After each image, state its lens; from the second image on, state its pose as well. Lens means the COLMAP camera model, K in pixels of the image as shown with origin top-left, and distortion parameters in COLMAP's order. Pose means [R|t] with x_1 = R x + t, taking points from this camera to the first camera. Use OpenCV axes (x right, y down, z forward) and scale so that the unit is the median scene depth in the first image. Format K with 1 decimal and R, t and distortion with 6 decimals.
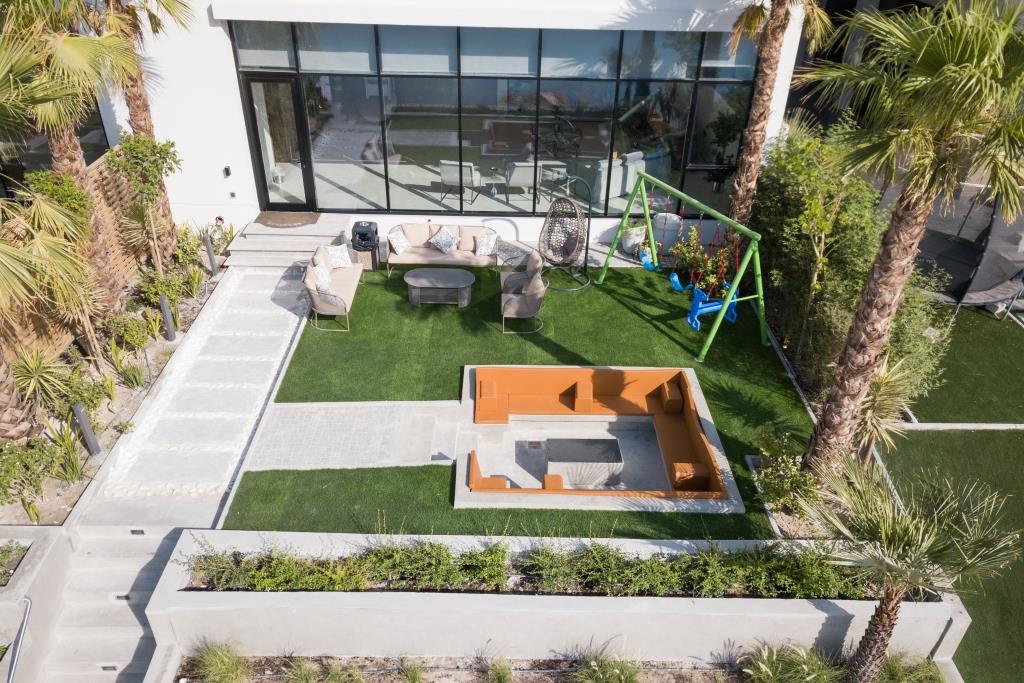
lens RADIAL K [[713.5, 0, 516.4], [0, 713.5, 341.0], [0, 0, 1]] dist [-0.030294, 0.087777]
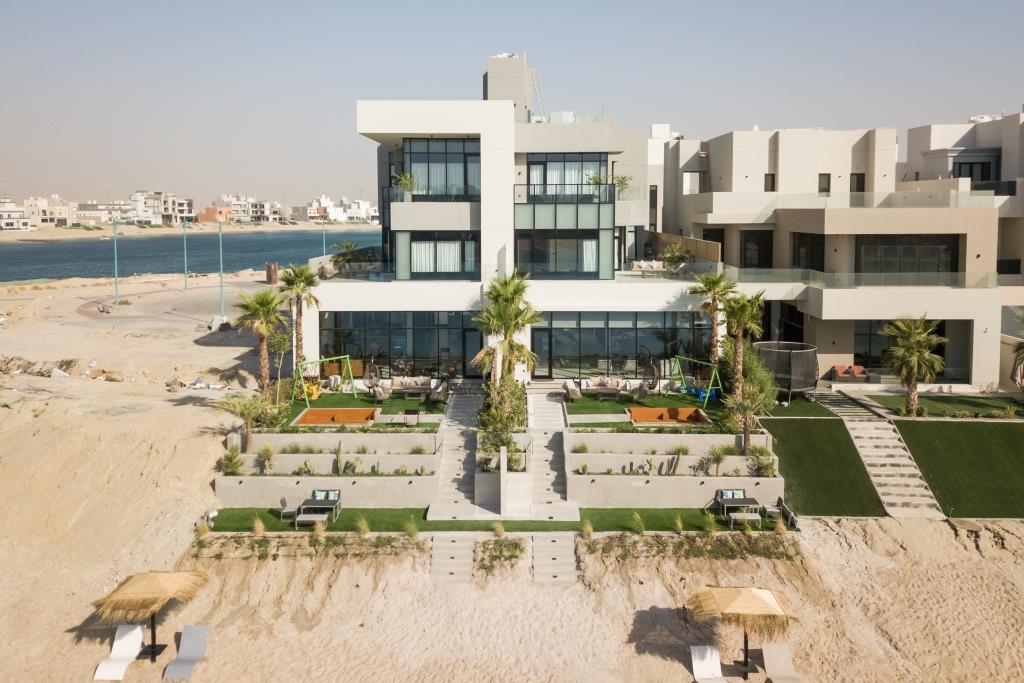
lens RADIAL K [[813.3, 0, 509.4], [0, 813.3, 289.5], [0, 0, 1]] dist [0.006107, -0.001163]
pose [[0.999420, -0.021647, -0.026285, -0.412329], [0.006420, 0.877862, -0.478871, 1.111149], [0.033441, 0.478425, 0.877491, -2.054679]]
